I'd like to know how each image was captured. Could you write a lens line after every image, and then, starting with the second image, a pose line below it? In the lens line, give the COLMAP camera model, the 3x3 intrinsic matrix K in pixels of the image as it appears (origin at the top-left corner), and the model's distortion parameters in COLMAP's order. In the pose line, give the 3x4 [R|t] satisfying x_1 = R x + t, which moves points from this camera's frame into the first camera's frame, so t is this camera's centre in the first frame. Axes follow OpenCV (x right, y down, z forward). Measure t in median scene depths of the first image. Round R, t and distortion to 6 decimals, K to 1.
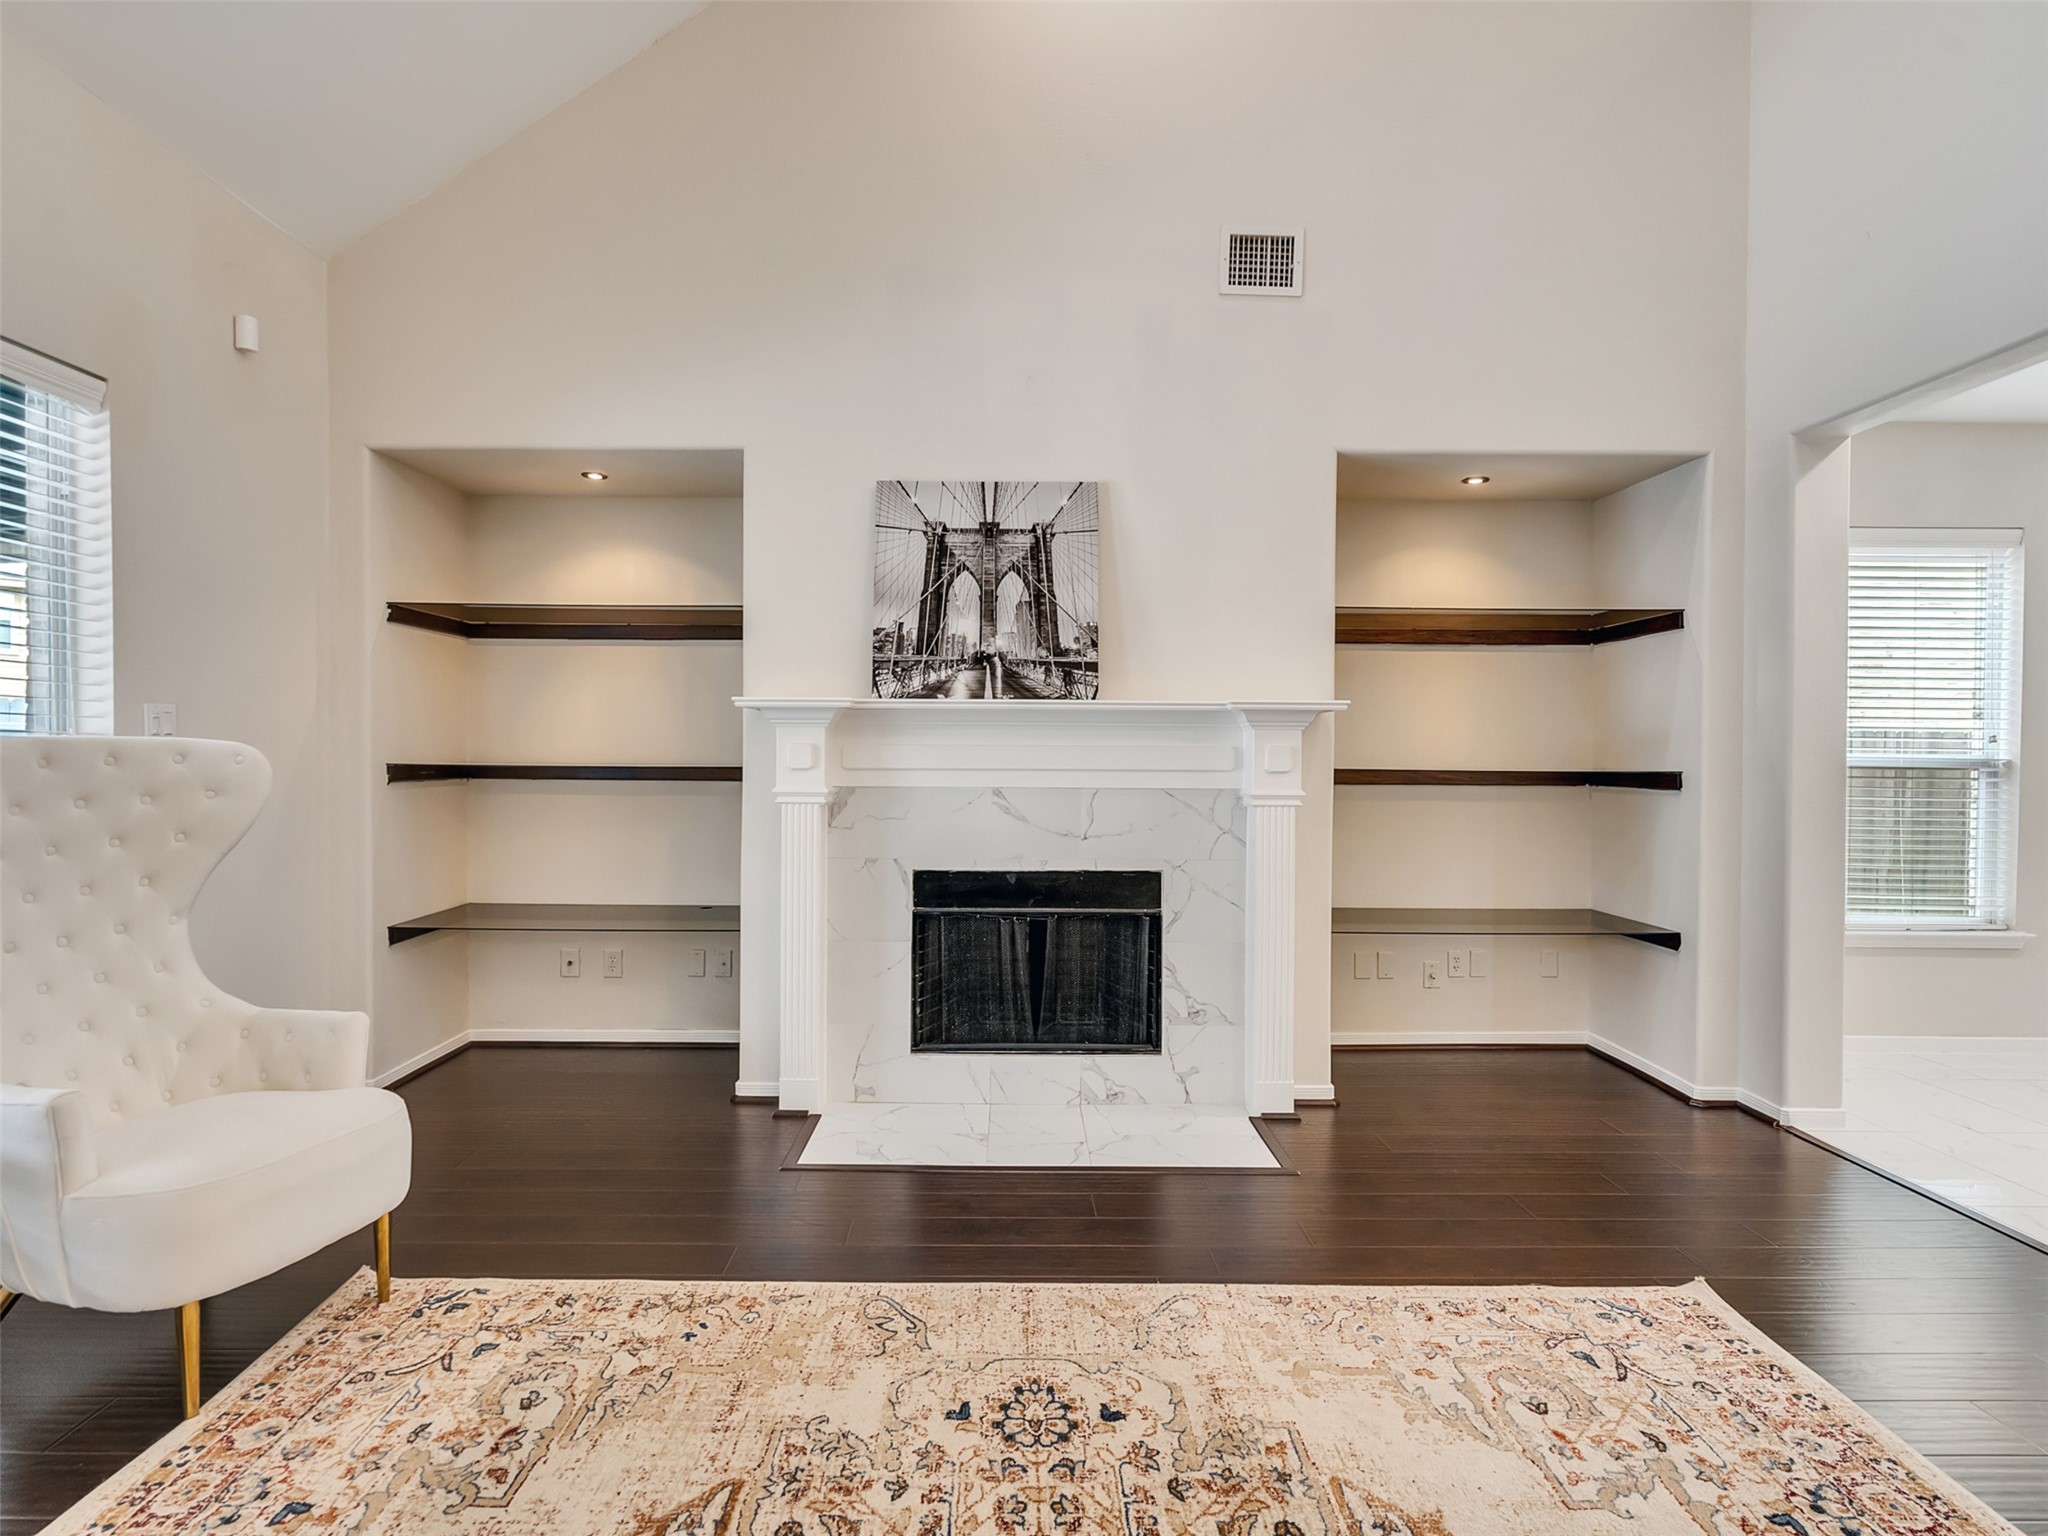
lens RADIAL K [[1057.8, 0, 1007.5], [0, 1057.8, 749.4], [0, 0, 1]] dist [0.001577, 0.002616]
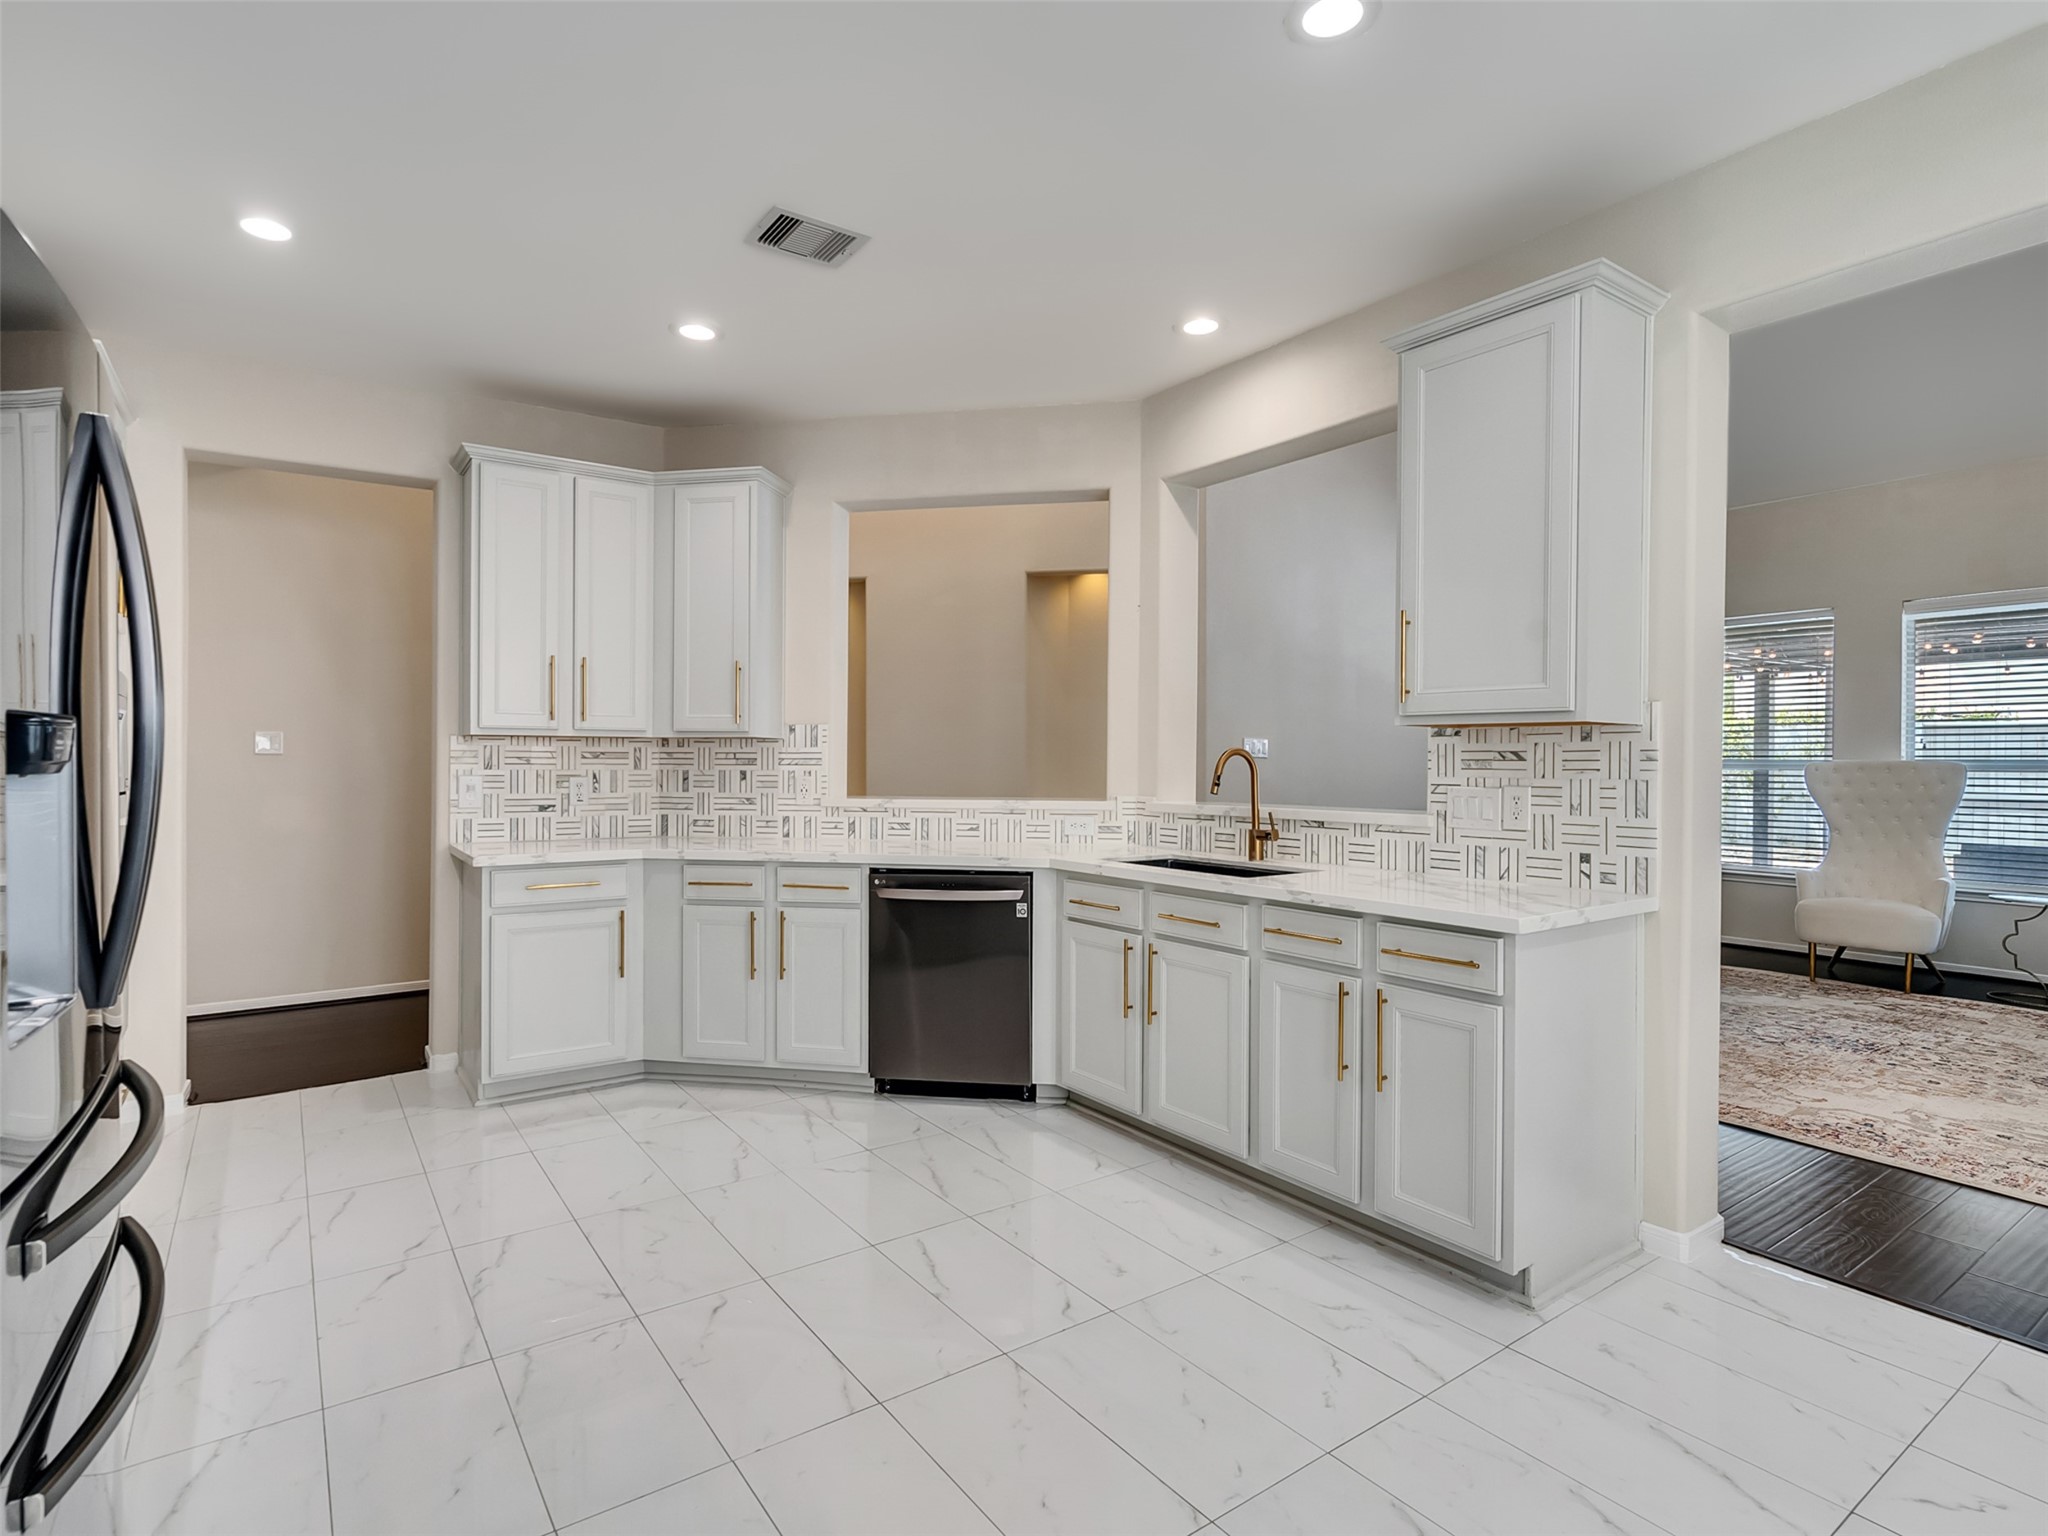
lens RADIAL K [[1043.9, 0, 1016.8], [0, 1043.9, 762.2], [0, 0, 1]] dist [-0.005905, 0.004919]
pose [[-0.825765, -0.010273, -0.563921, 2.688679], [-0.008039, 0.999947, -0.006445, 0.027423], [0.563957, -0.000789, -0.825804, 1.432048]]
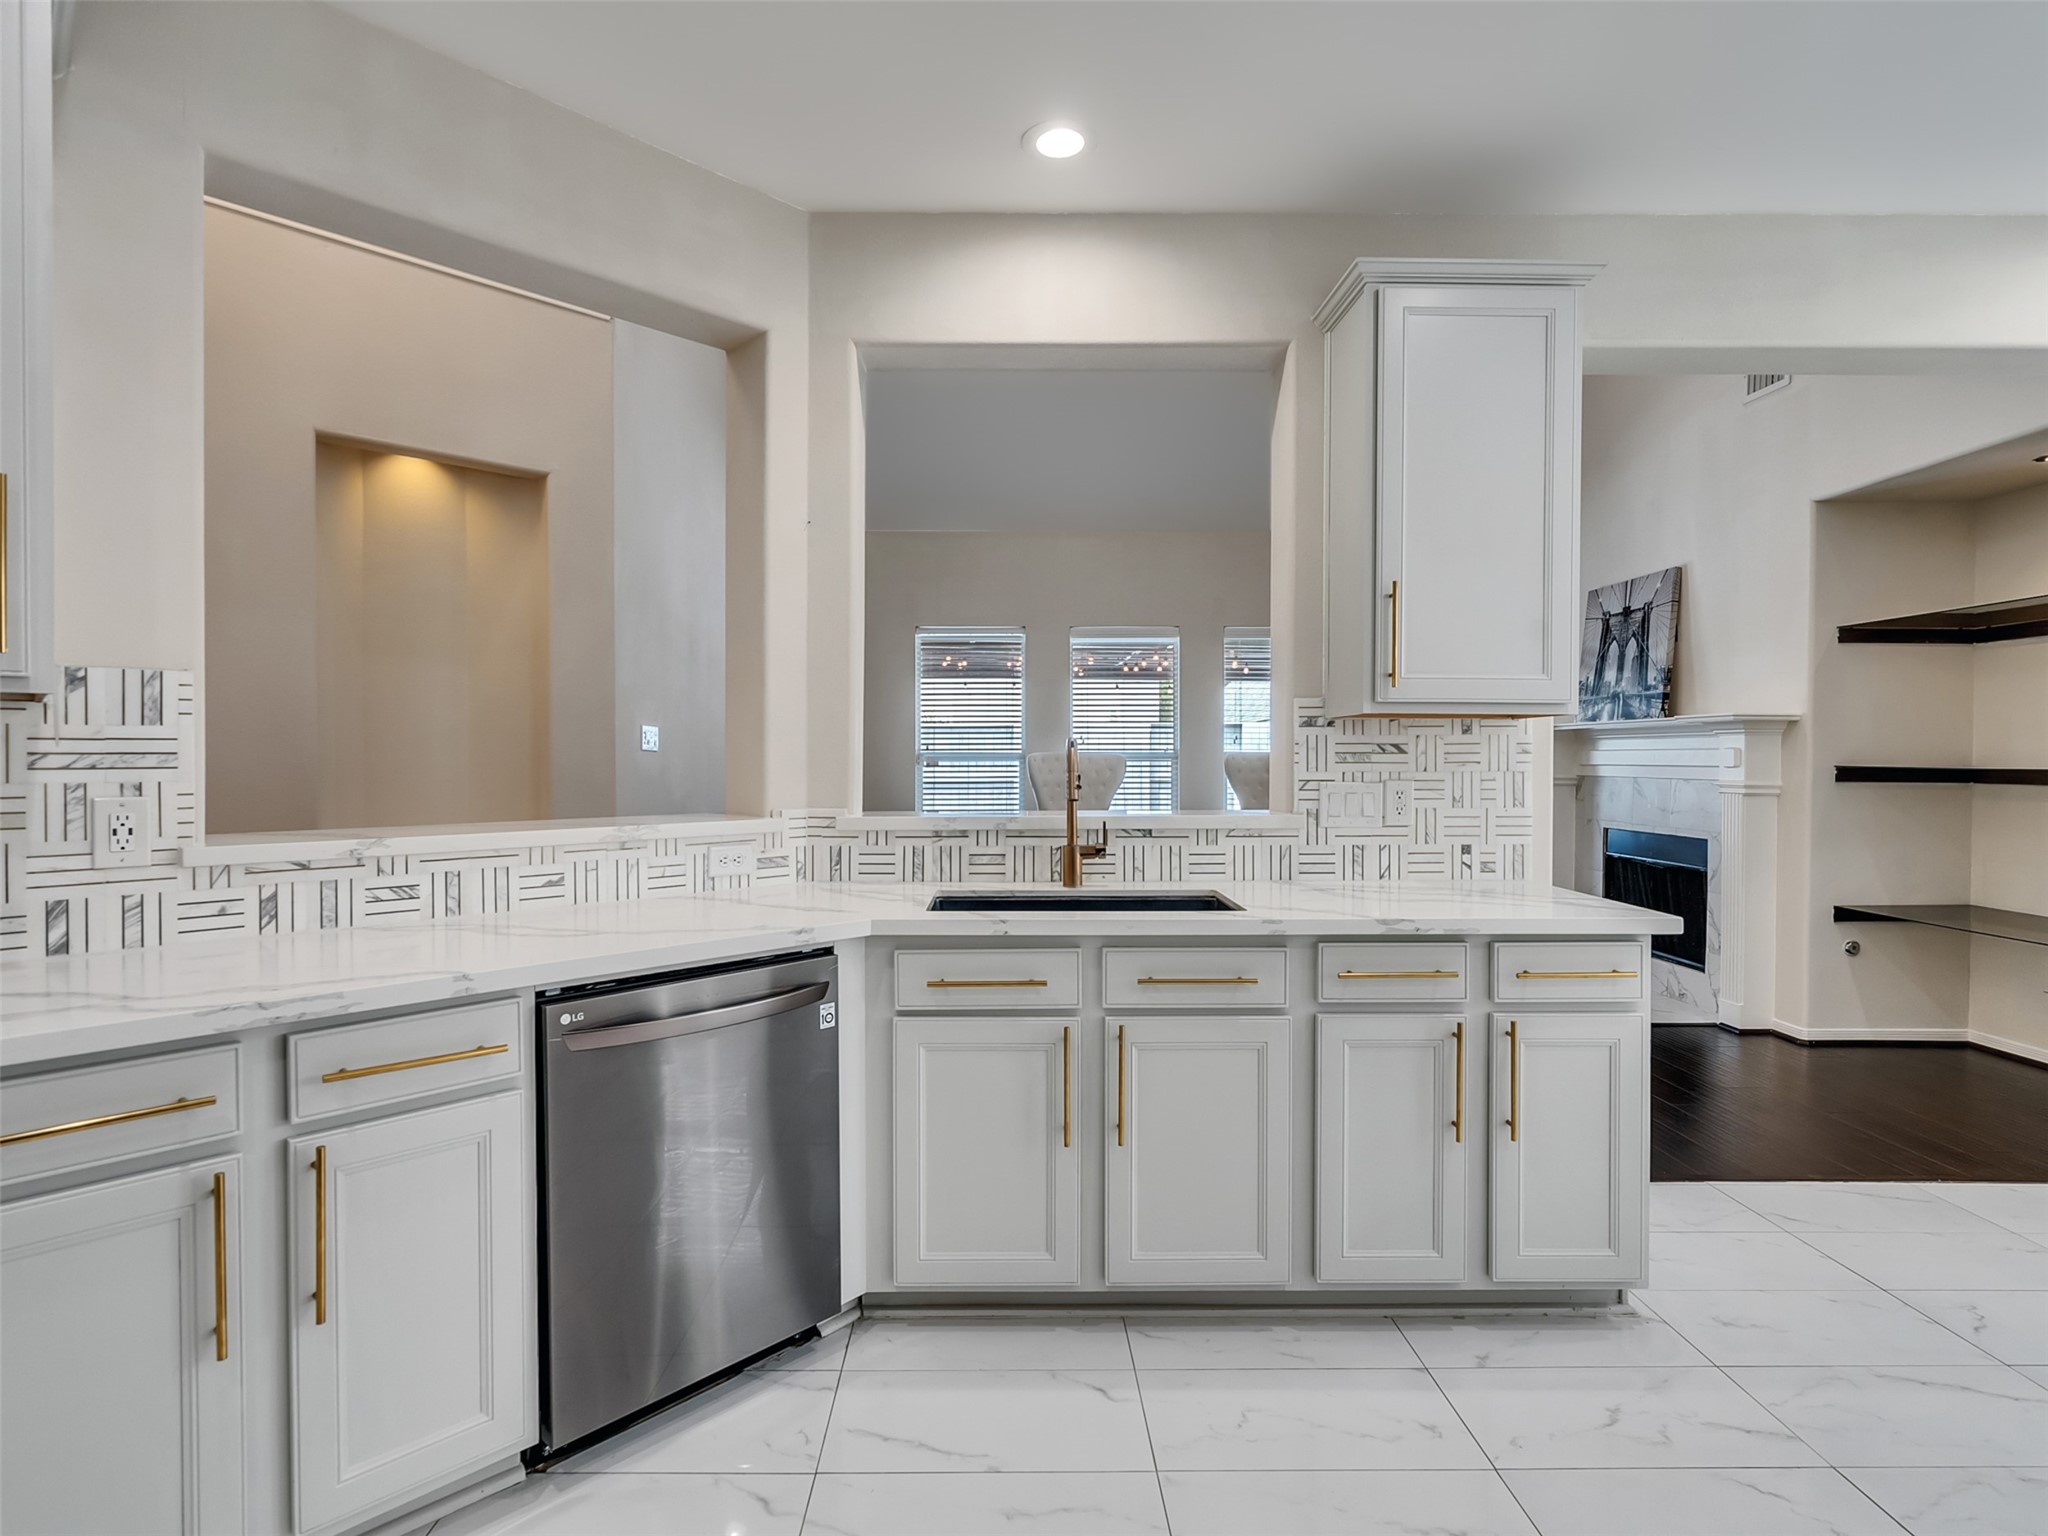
lens RADIAL K [[1043.9, 0, 997.2], [0, 1043.9, 763.8], [0, 0, 1]] dist [-0.005905, 0.004919]
pose [[-0.010678, -0.000026, -0.999943, 2.695102], [0.004161, 0.999991, -0.000070, 0.022144], [0.999934, -0.004161, -0.010678, 0.157295]]
